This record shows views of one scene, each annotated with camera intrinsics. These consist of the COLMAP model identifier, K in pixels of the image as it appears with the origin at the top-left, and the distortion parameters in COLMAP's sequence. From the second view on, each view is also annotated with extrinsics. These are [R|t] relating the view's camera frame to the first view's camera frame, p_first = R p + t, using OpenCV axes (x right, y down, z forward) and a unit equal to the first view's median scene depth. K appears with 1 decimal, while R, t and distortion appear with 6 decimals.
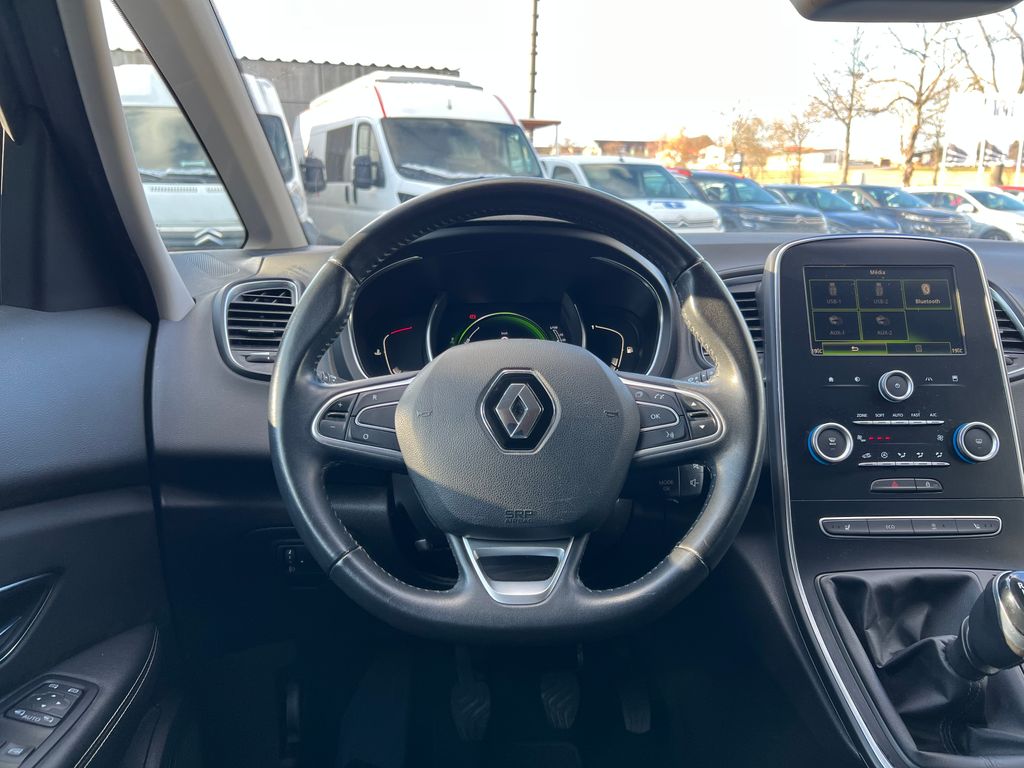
lens RADIAL K [[792.0, 0, 512.0], [0, 792.0, 384.0], [0, 0, 1]] dist [0.023788, -0.002027]
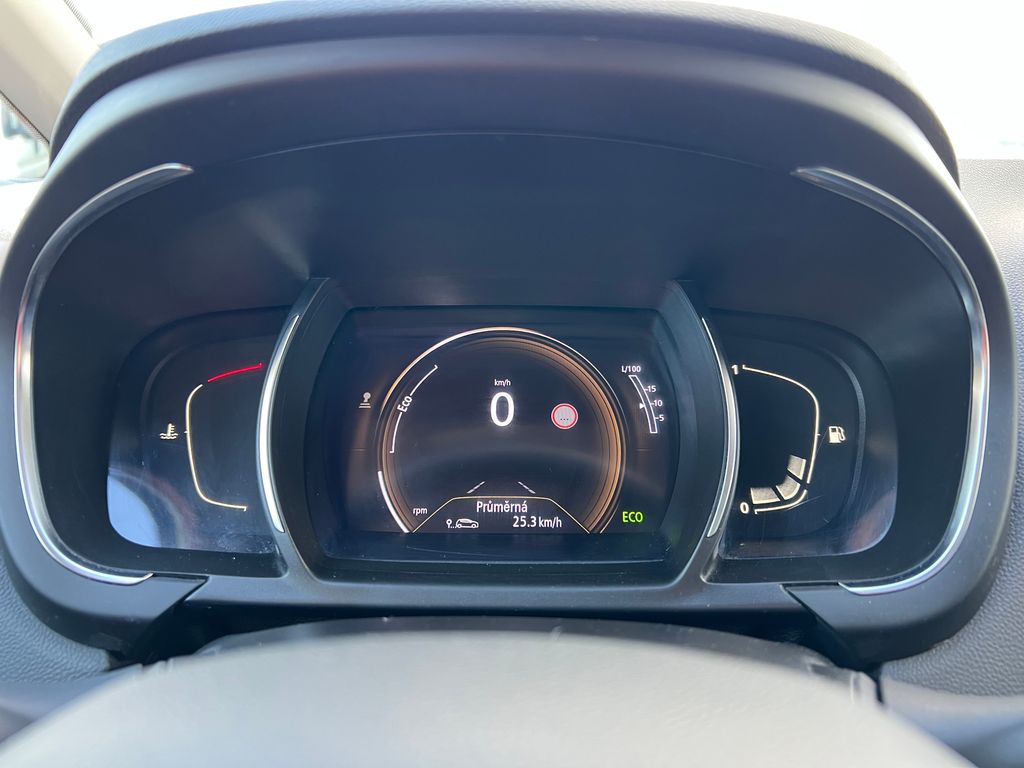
lens RADIAL K [[792.0, 0, 512.0], [0, 792.0, 384.0], [0, 0, 1]] dist [0.023788, -0.002027]
pose [[0.998755, 0.018555, -0.046313, 0.014124], [-0.015523, 0.997765, 0.064986, -0.104335], [0.047416, -0.064186, 0.996811, 0.725882]]
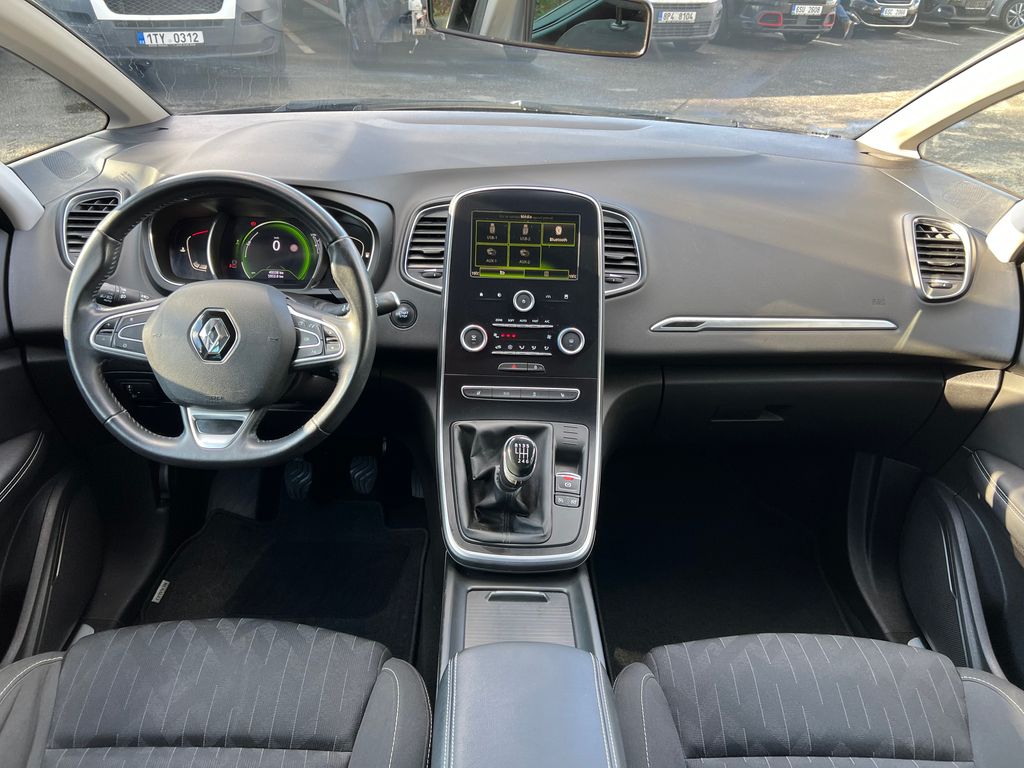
lens RADIAL K [[764.9, 0, 512.0], [0, 764.9, 384.0], [0, 0, 1]] dist [0.027572, -0.058692]
pose [[0.998917, 0.040132, 0.023528, 0.443163], [-0.045325, 0.953521, 0.297897, -0.279533], [-0.010479, -0.298641, 0.954308, -0.412899]]
